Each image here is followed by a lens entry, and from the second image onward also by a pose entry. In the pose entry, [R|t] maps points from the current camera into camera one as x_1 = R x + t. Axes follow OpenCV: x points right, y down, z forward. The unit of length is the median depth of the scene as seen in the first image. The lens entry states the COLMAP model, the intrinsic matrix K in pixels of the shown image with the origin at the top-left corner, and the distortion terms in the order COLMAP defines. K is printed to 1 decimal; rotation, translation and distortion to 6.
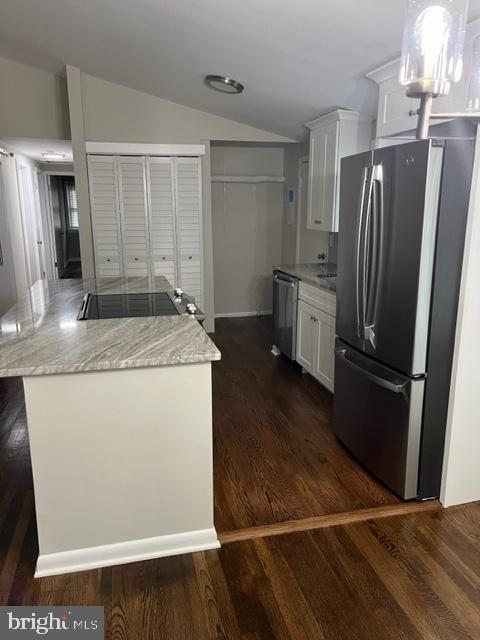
lens RADIAL K [[493.1, 0, 240.0], [0, 493.1, 320.0], [0, 0, 1]] dist [0.011659, -0.004548]
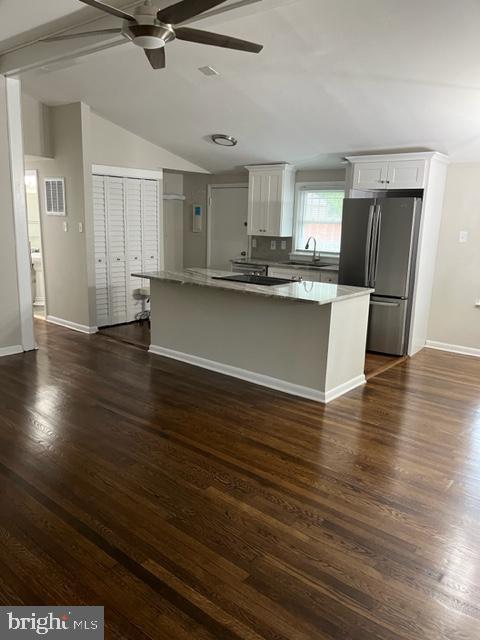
lens RADIAL K [[493.1, 0, 240.0], [0, 493.1, 320.0], [0, 0, 1]] dist [0.011659, -0.004548]
pose [[0.812707, -0.100619, 0.573918, -0.695669], [0.110832, 0.993689, 0.017268, 0.040405], [-0.572034, 0.049575, 0.818730, -0.182785]]
